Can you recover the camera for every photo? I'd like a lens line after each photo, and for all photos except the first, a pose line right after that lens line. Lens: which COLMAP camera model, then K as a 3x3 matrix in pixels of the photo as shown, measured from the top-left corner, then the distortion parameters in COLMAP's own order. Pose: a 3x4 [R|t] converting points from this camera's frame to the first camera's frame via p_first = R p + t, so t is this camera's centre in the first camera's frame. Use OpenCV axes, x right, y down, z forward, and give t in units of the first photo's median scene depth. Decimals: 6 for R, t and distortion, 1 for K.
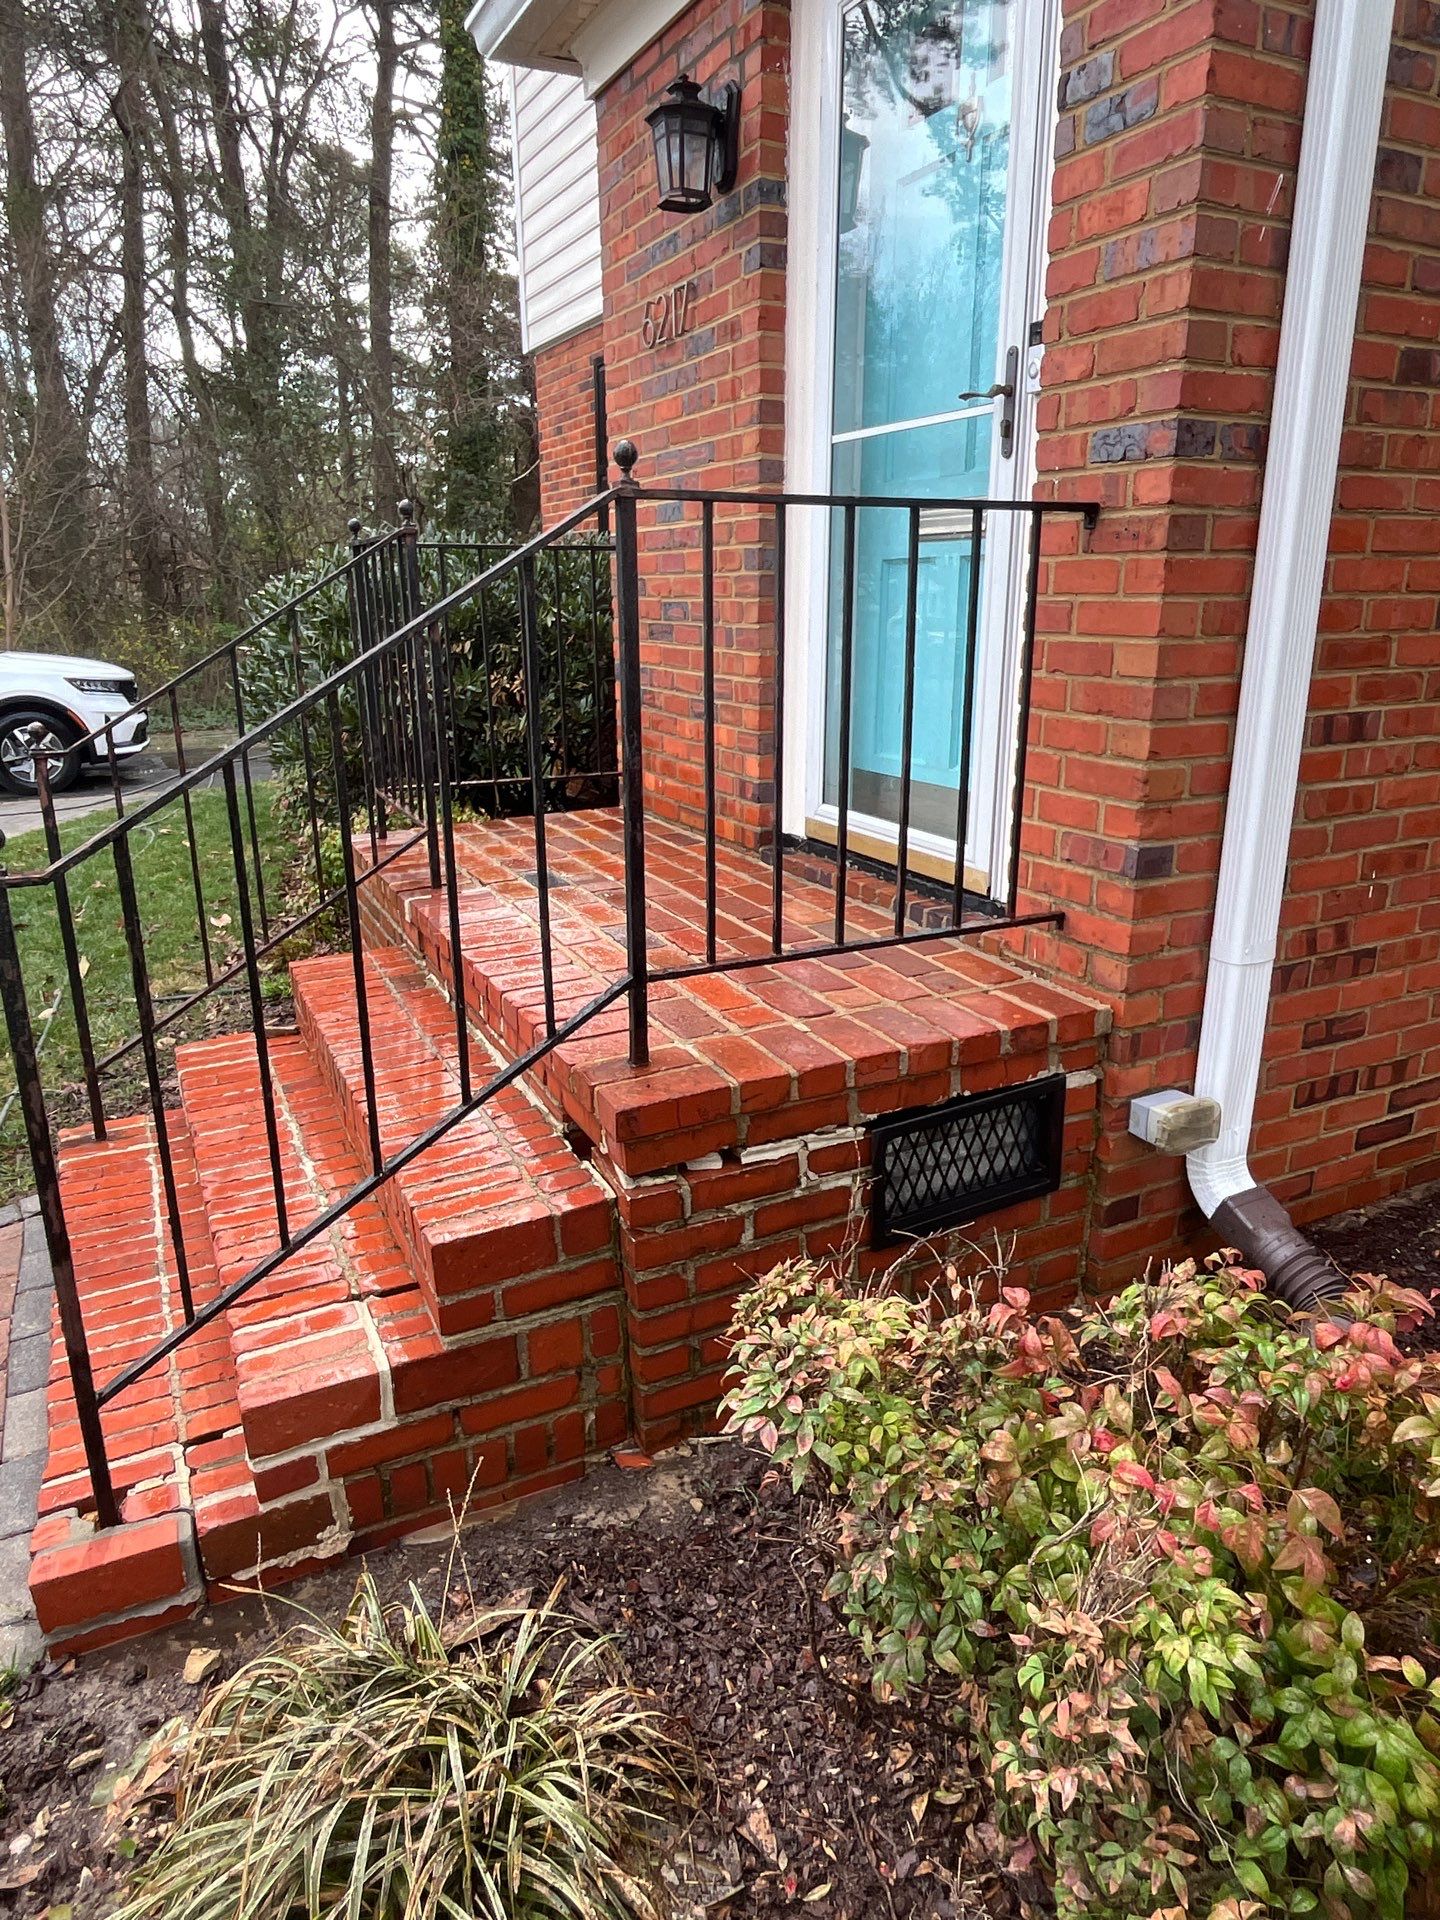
lens RADIAL K [[1229.7, 0, 720.0], [0, 1229.7, 960.0], [0, 0, 1]] dist [0.000748, -0.004047]
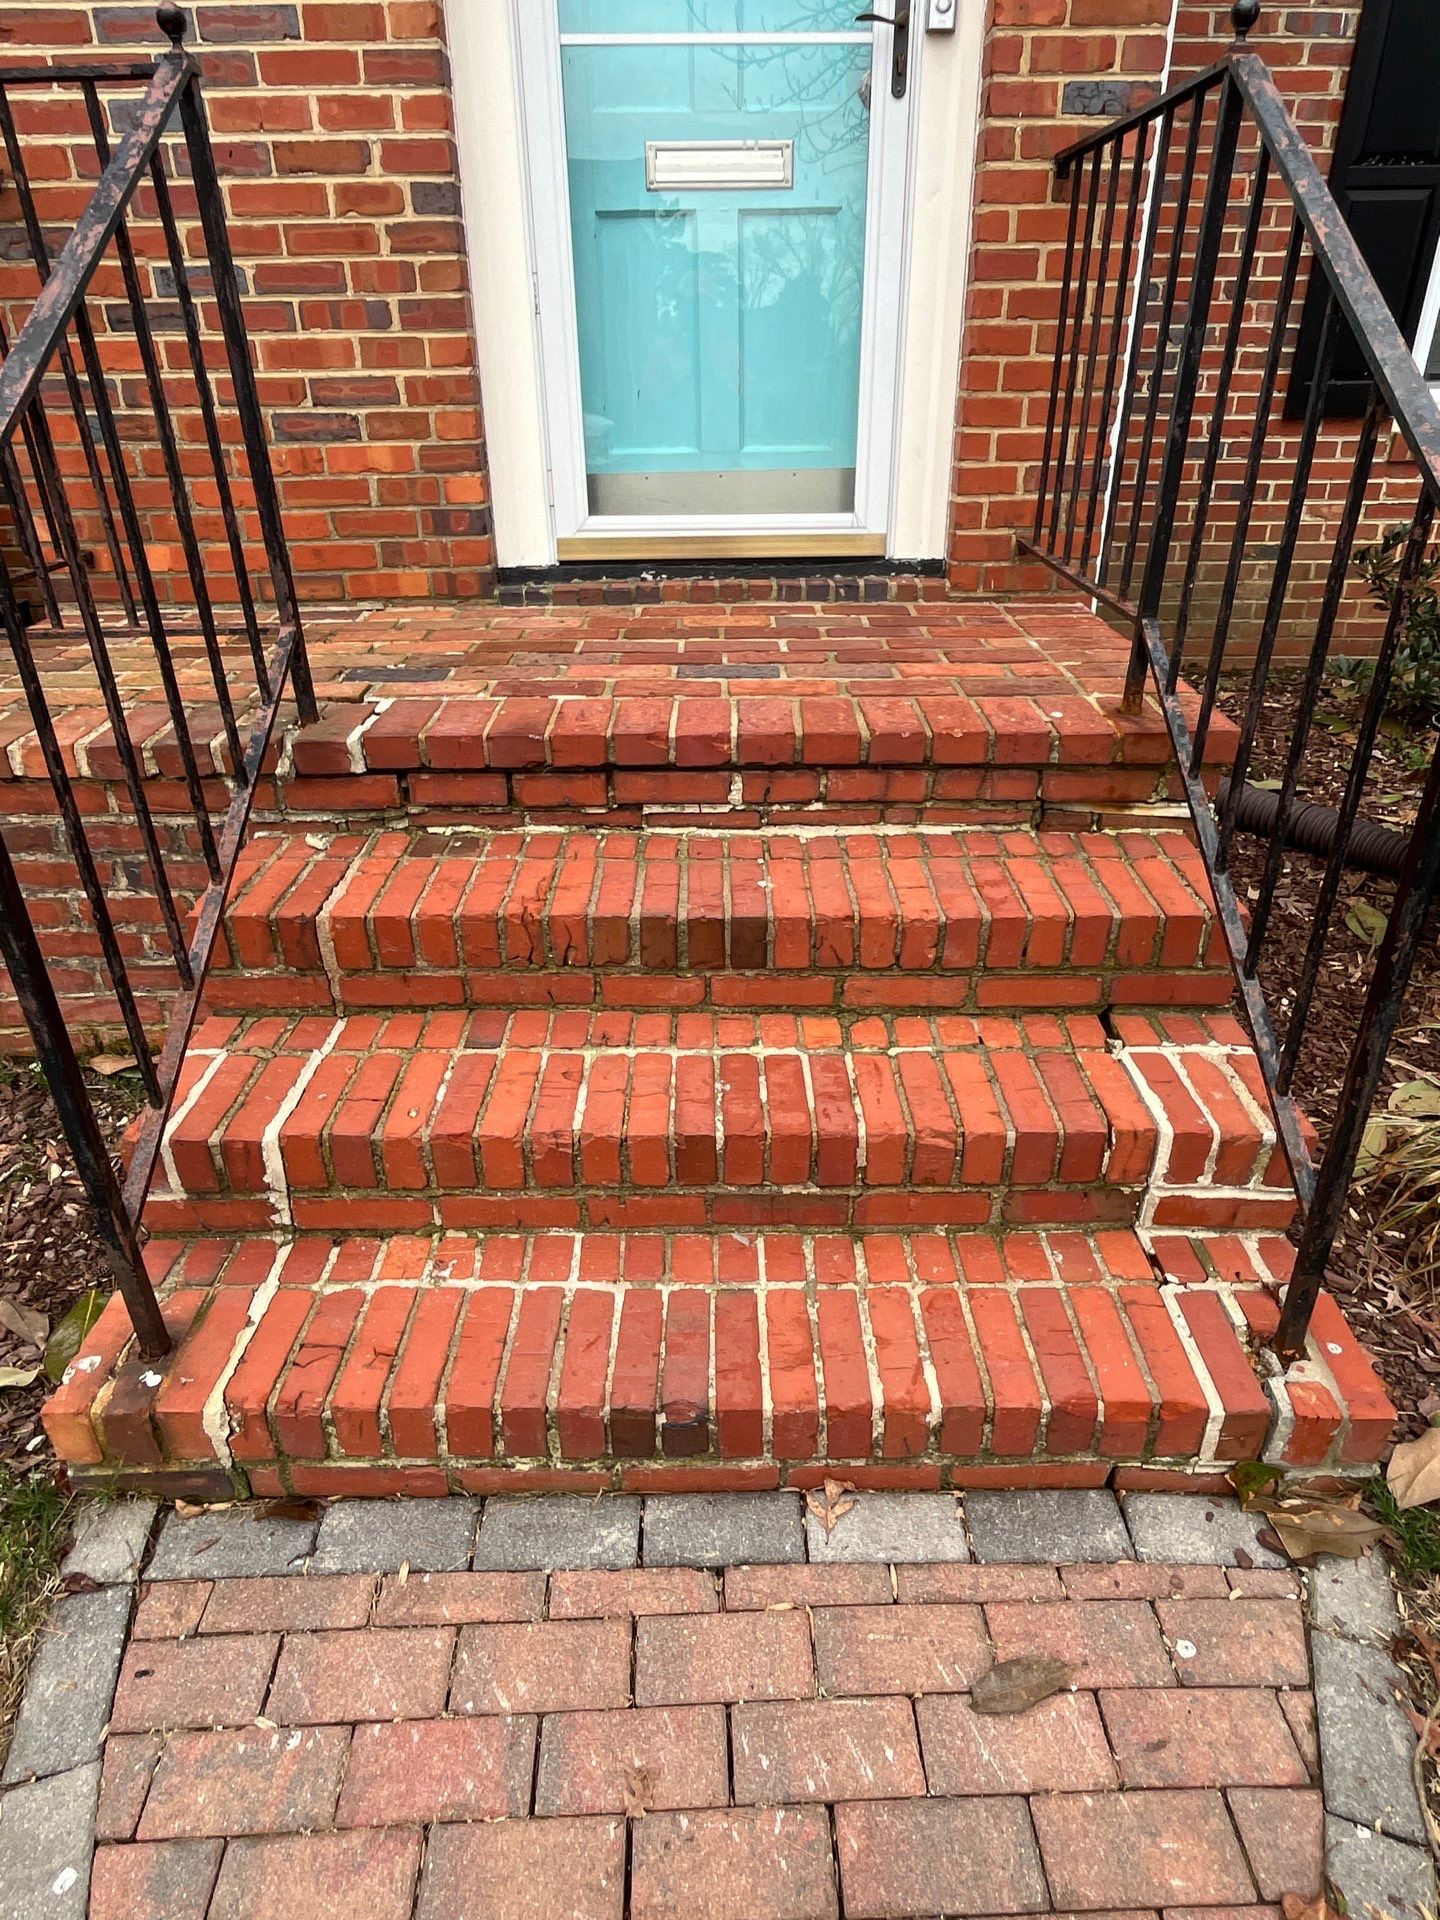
lens RADIAL K [[1152.6, 0, 720.0], [0, 1152.6, 960.0], [0, 0, 1]] dist [-0.000379, -0.003433]
pose [[0.435469, -0.423079, 0.794588, -0.907403], [0.267583, 0.903615, 0.334483, -0.121096], [-0.859515, 0.066961, 0.506705, 0.699979]]
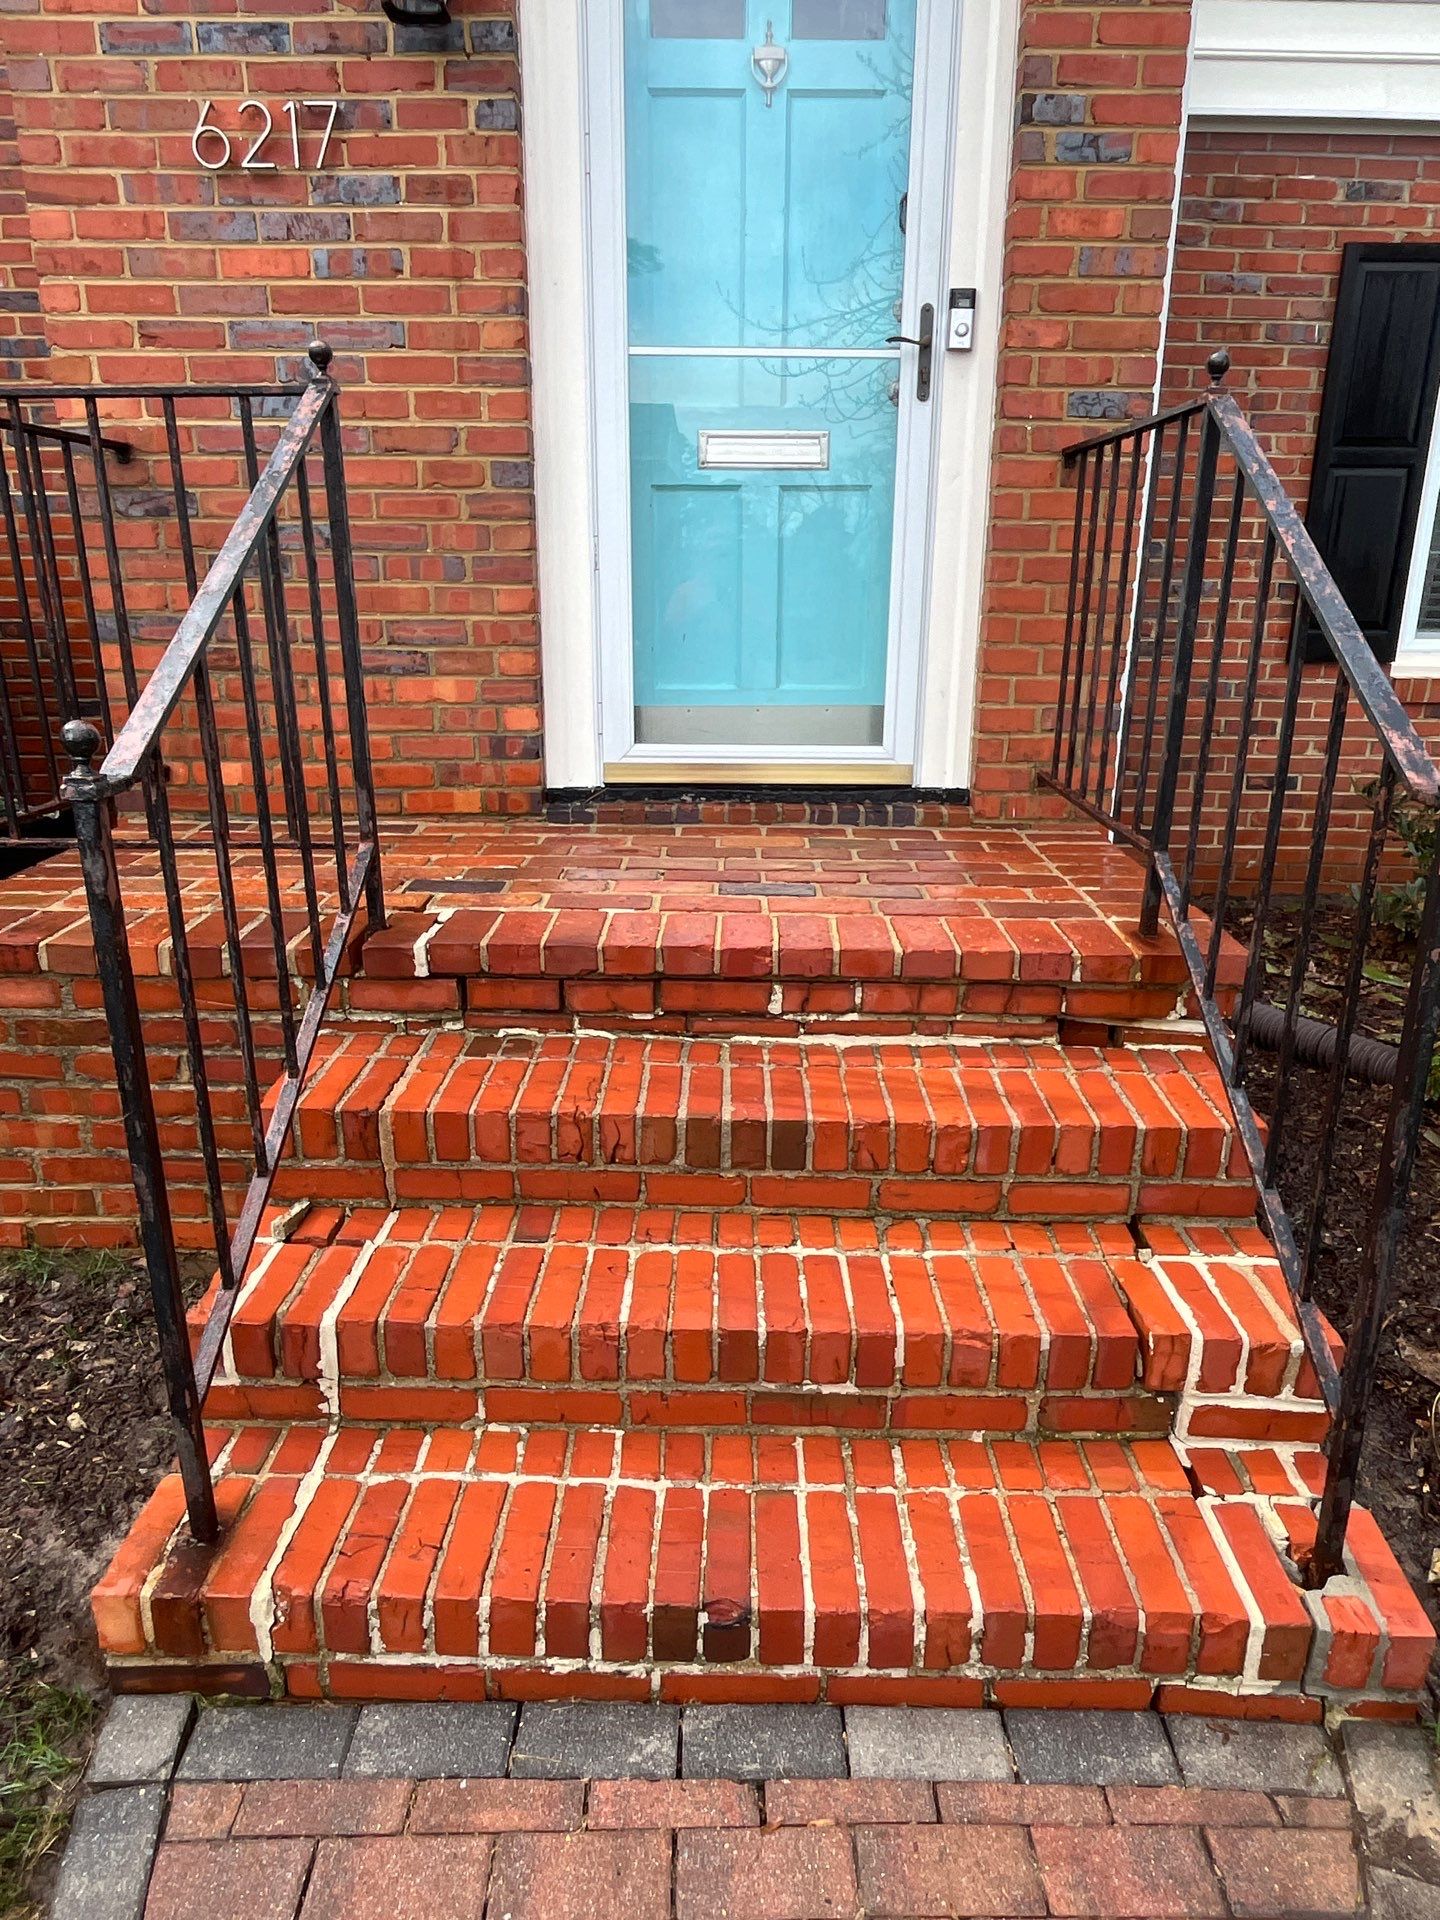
lens RADIAL K [[1229.7, 0, 720.0], [0, 1229.7, 960.0], [0, 0, 1]] dist [0.000748, -0.004047]
pose [[0.446472, -0.265674, 0.854447, -1.001522], [0.248742, 0.954118, 0.166691, -0.146713], [-0.859529, 0.138114, 0.492071, 0.674399]]
